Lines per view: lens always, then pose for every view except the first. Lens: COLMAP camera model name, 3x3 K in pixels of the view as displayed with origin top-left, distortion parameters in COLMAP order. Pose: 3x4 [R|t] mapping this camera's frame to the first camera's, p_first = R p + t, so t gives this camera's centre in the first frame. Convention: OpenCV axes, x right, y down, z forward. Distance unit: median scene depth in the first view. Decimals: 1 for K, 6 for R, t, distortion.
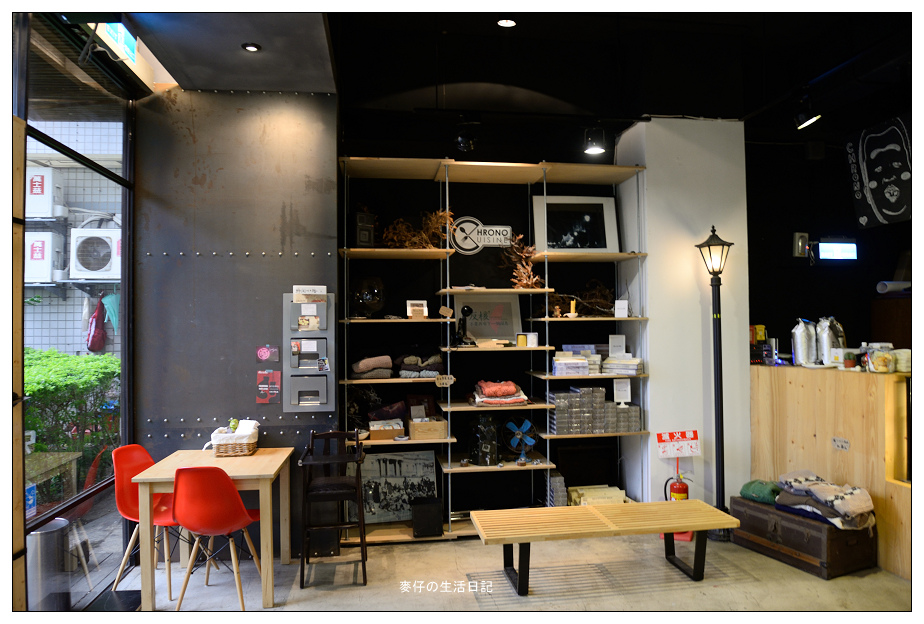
lens RADIAL K [[623.2, 0, 462.0], [0, 623.2, 312.0], [0, 0, 1]] dist [-0.039266, -0.000551]
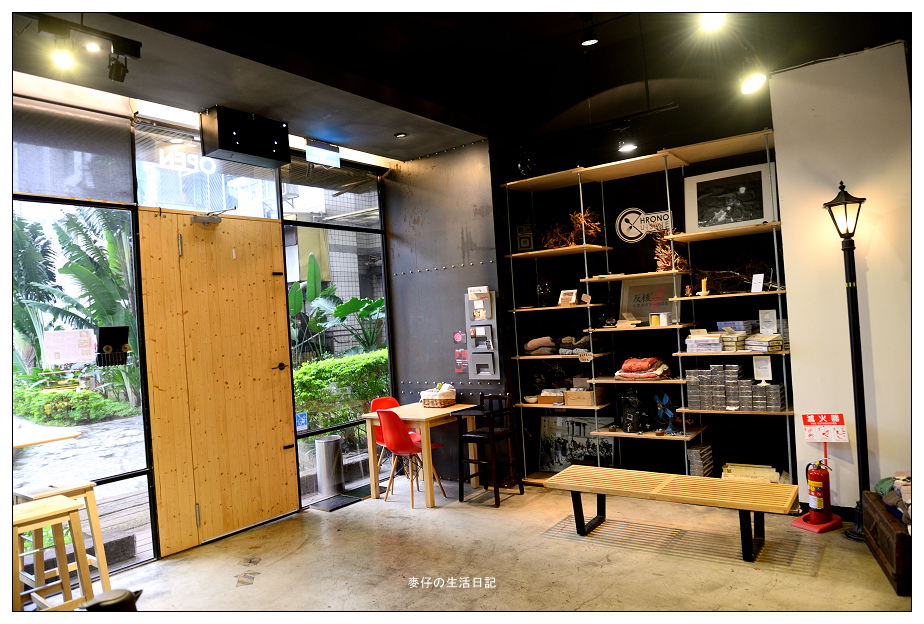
lens RADIAL K [[623.2, 0, 462.0], [0, 623.2, 312.0], [0, 0, 1]] dist [-0.039266, -0.000551]
pose [[0.714535, -0.044799, -0.698164, 0.616761], [0.073545, 0.997228, 0.011280, -0.005039], [0.695724, -0.059407, 0.715849, -0.001034]]
